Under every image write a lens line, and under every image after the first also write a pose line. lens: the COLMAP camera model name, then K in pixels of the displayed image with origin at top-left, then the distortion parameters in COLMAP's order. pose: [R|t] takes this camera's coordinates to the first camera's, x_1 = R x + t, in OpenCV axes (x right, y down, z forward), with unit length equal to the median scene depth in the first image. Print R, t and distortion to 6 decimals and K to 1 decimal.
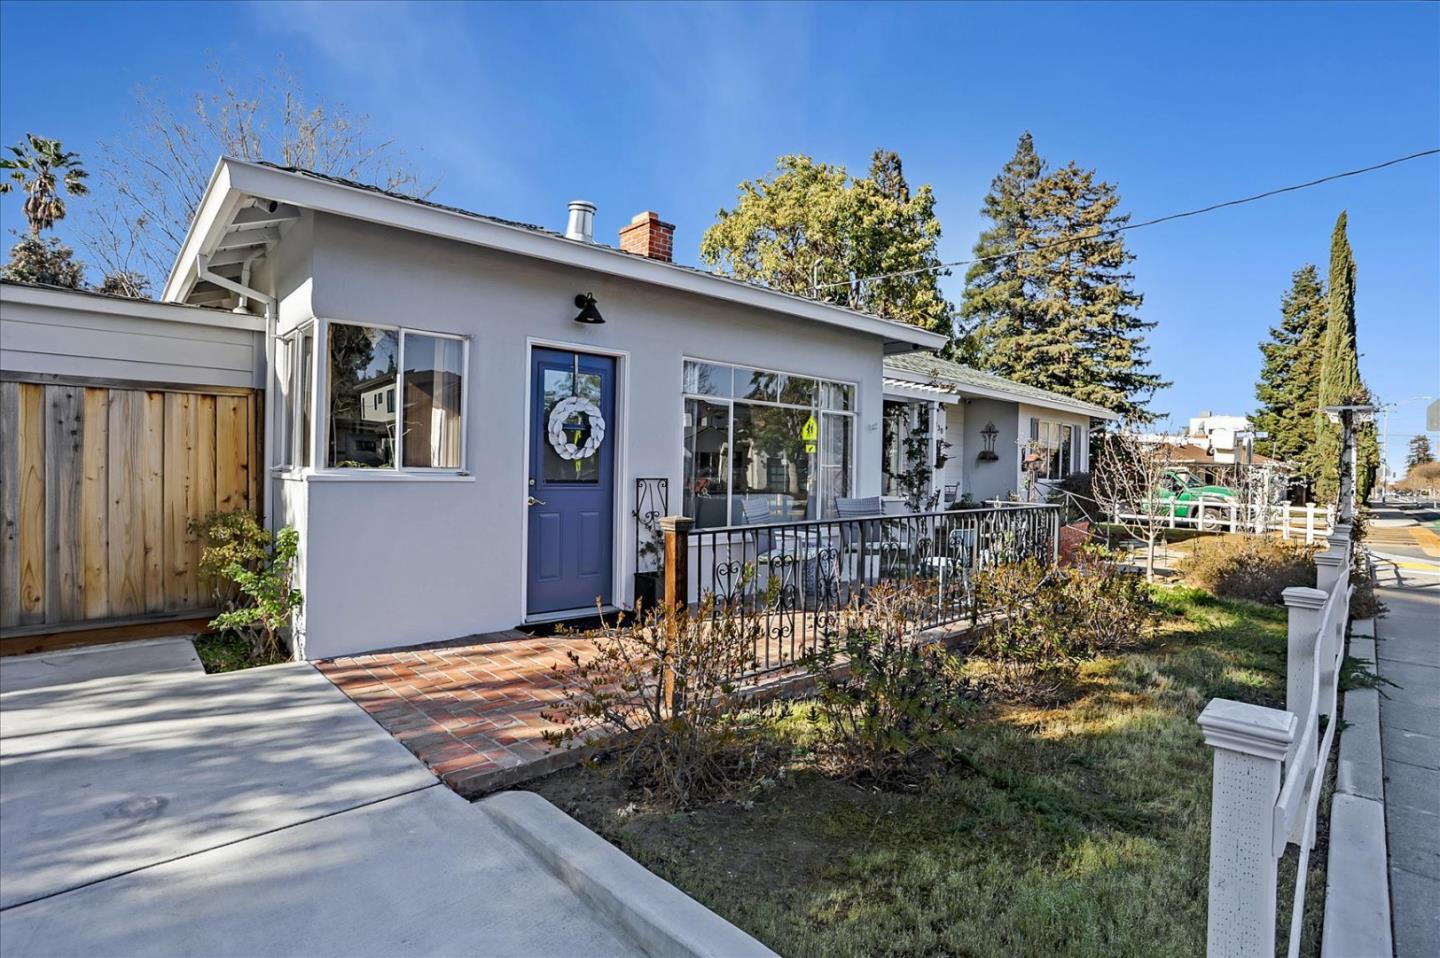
lens RADIAL K [[709.8, 0, 729.3], [0, 709.8, 477.5], [0, 0, 1]] dist [-0.033944, 0.002335]
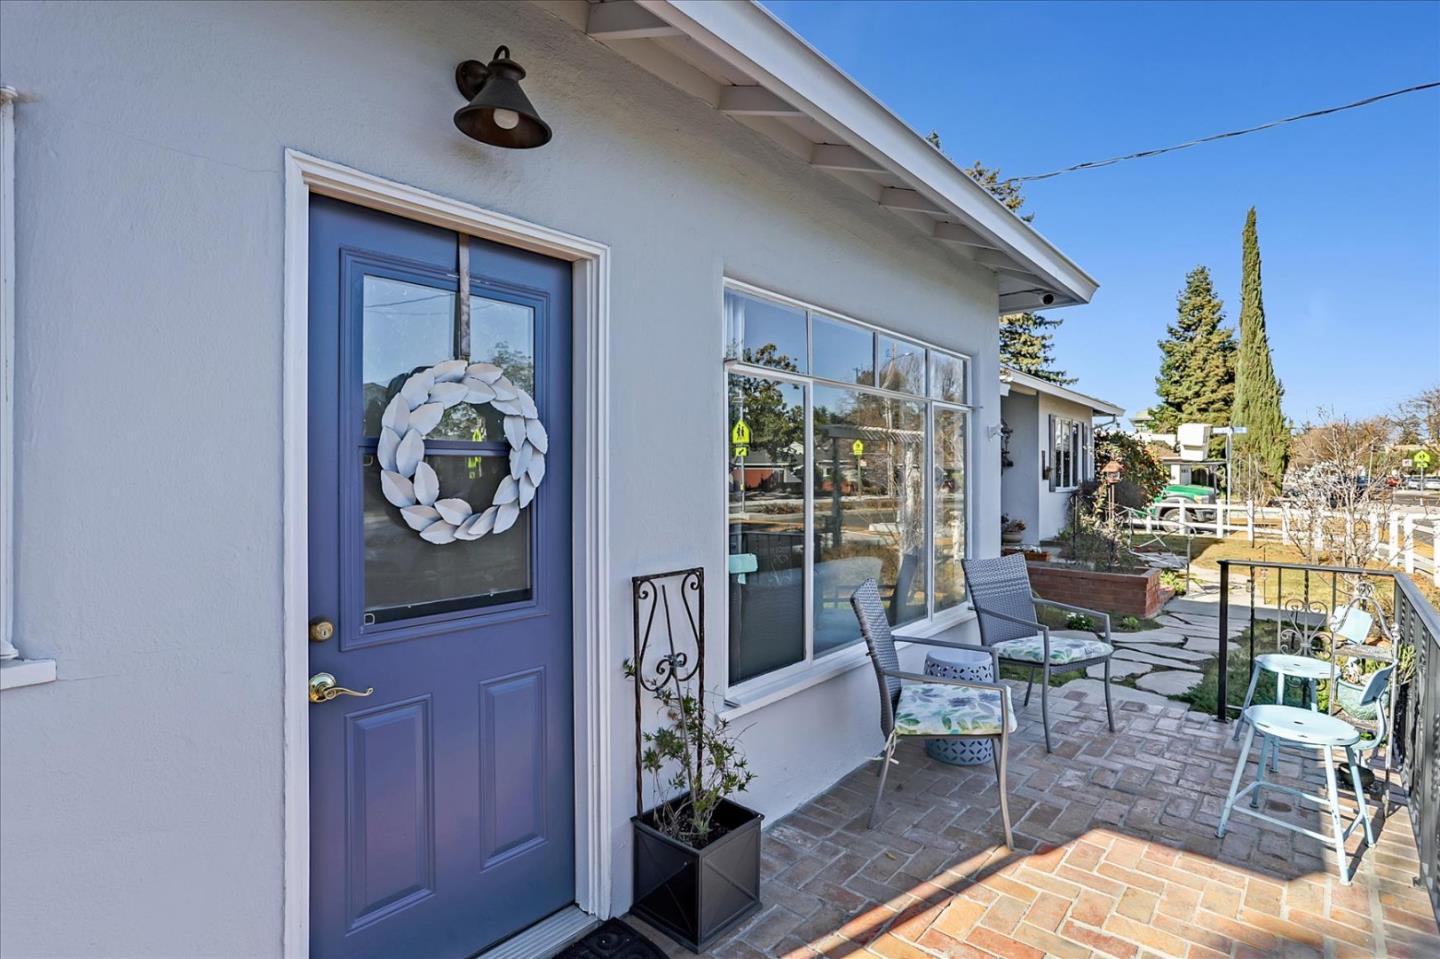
lens RADIAL K [[709.8, 0, 741.3], [0, 709.8, 472.9], [0, 0, 1]] dist [-0.033944, 0.002335]
pose [[0.988213, -0.022794, 0.151376, -0.021728], [0.023867, 0.999701, -0.005273, -0.008687], [-0.151211, 0.008824, 0.988462, 0.102042]]
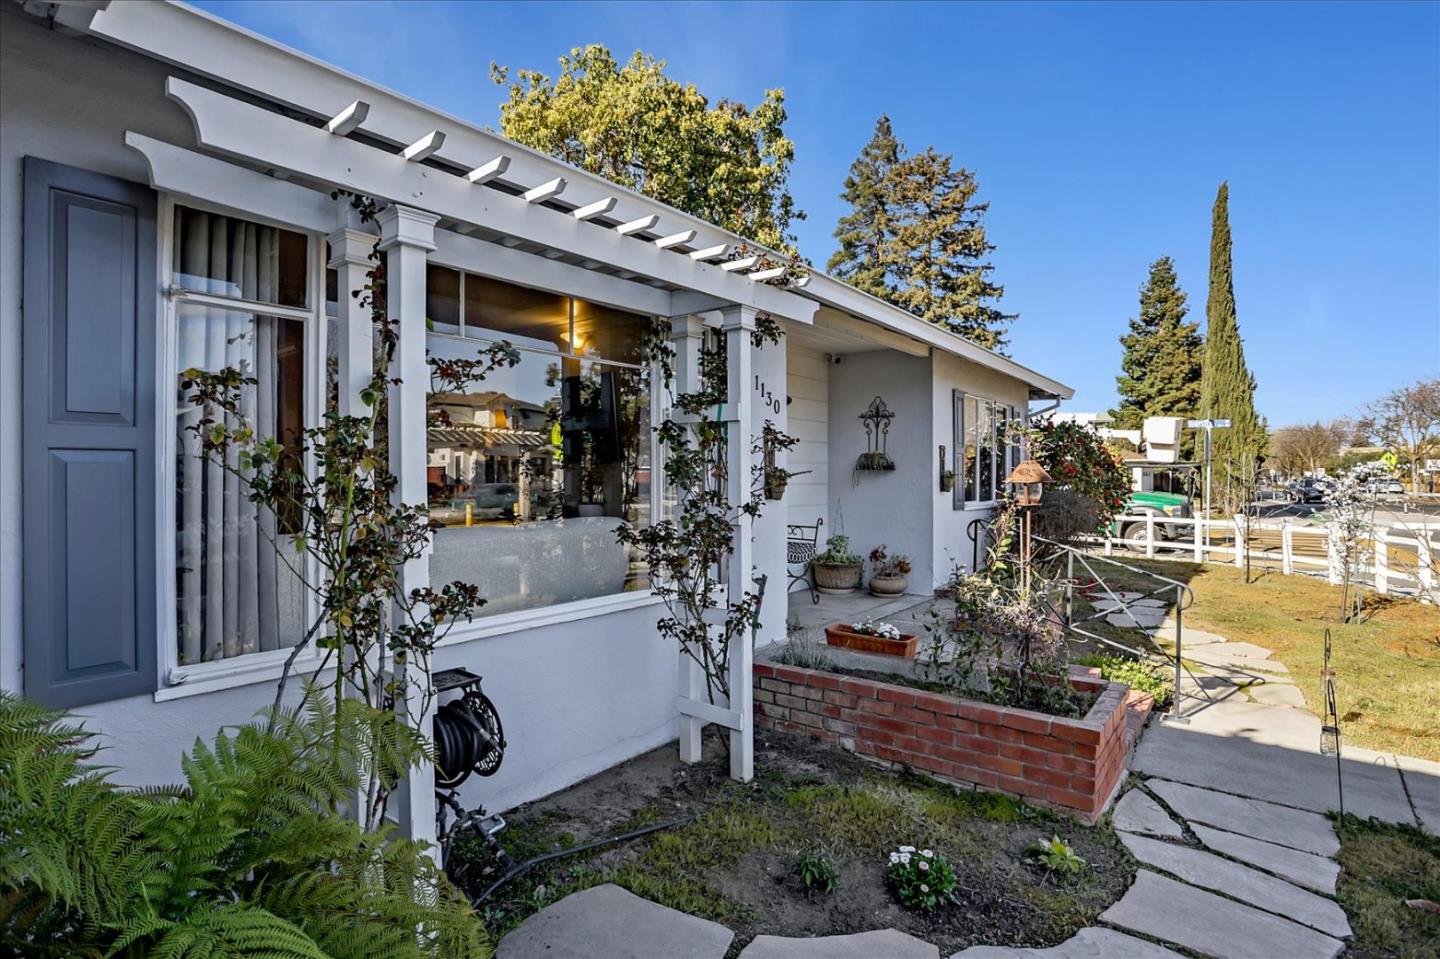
lens RADIAL K [[709.8, 0, 729.3], [0, 709.8, 480.2], [0, 0, 1]] dist [-0.033944, 0.002335]
pose [[0.983168, -0.025853, 0.180864, 0.070907], [0.026165, 0.999657, 0.000665, -0.008986], [-0.180819, 0.004078, 0.983508, 0.215563]]
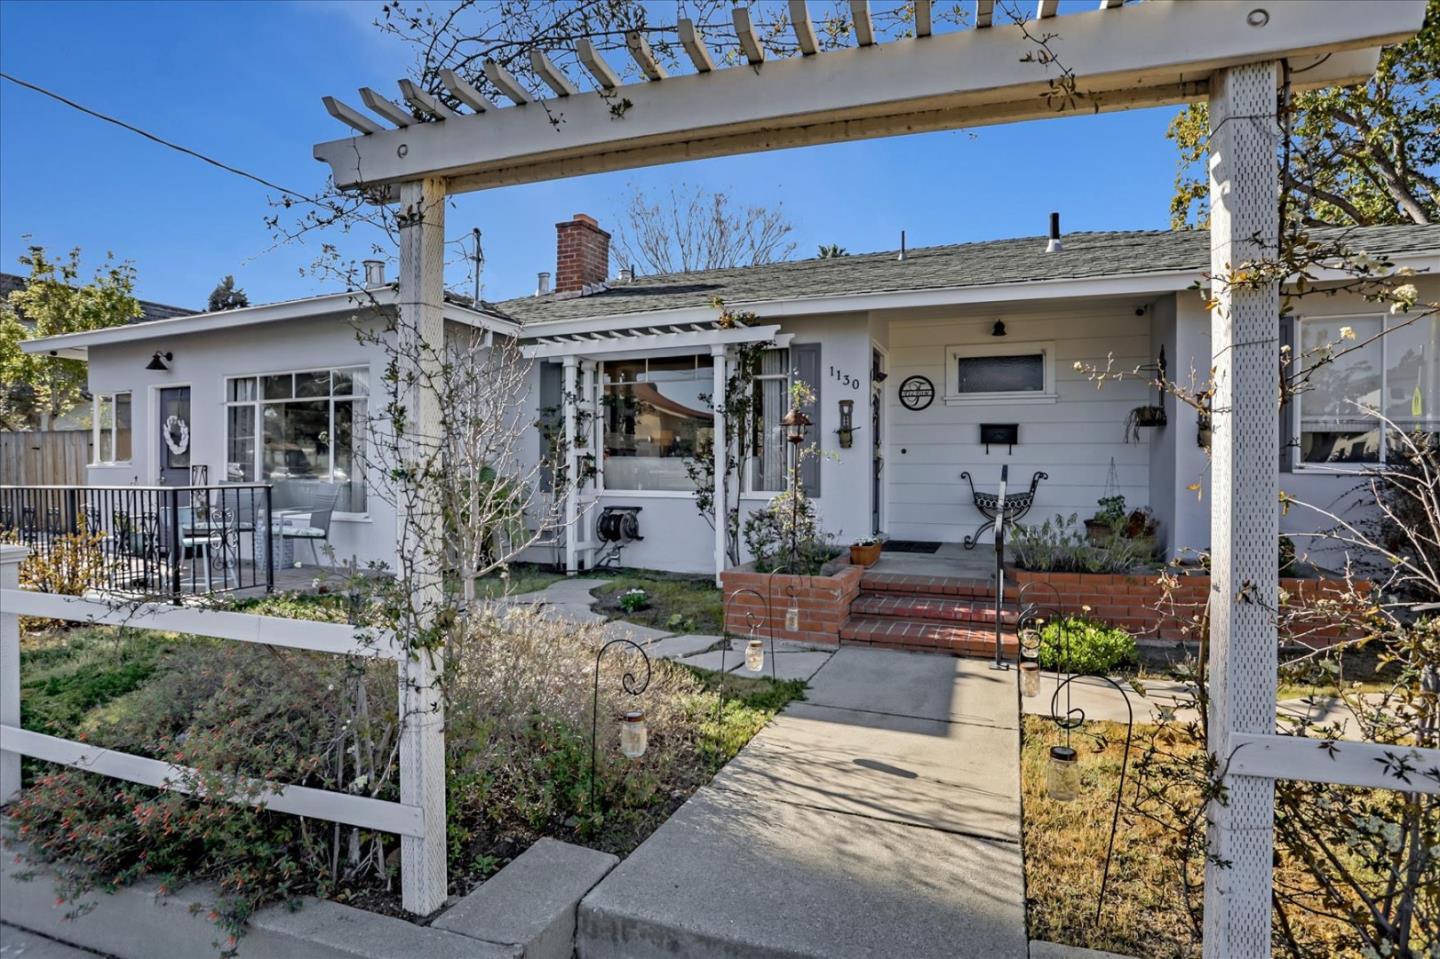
lens RADIAL K [[709.8, 0, 721.2], [0, 709.8, 478.1], [0, 0, 1]] dist [-0.033944, 0.002335]
pose [[0.444644, -0.011642, -0.895632, 0.293201], [-0.002568, 0.999895, -0.014272, 0.008367], [0.895704, 0.008646, 0.444568, 0.229759]]
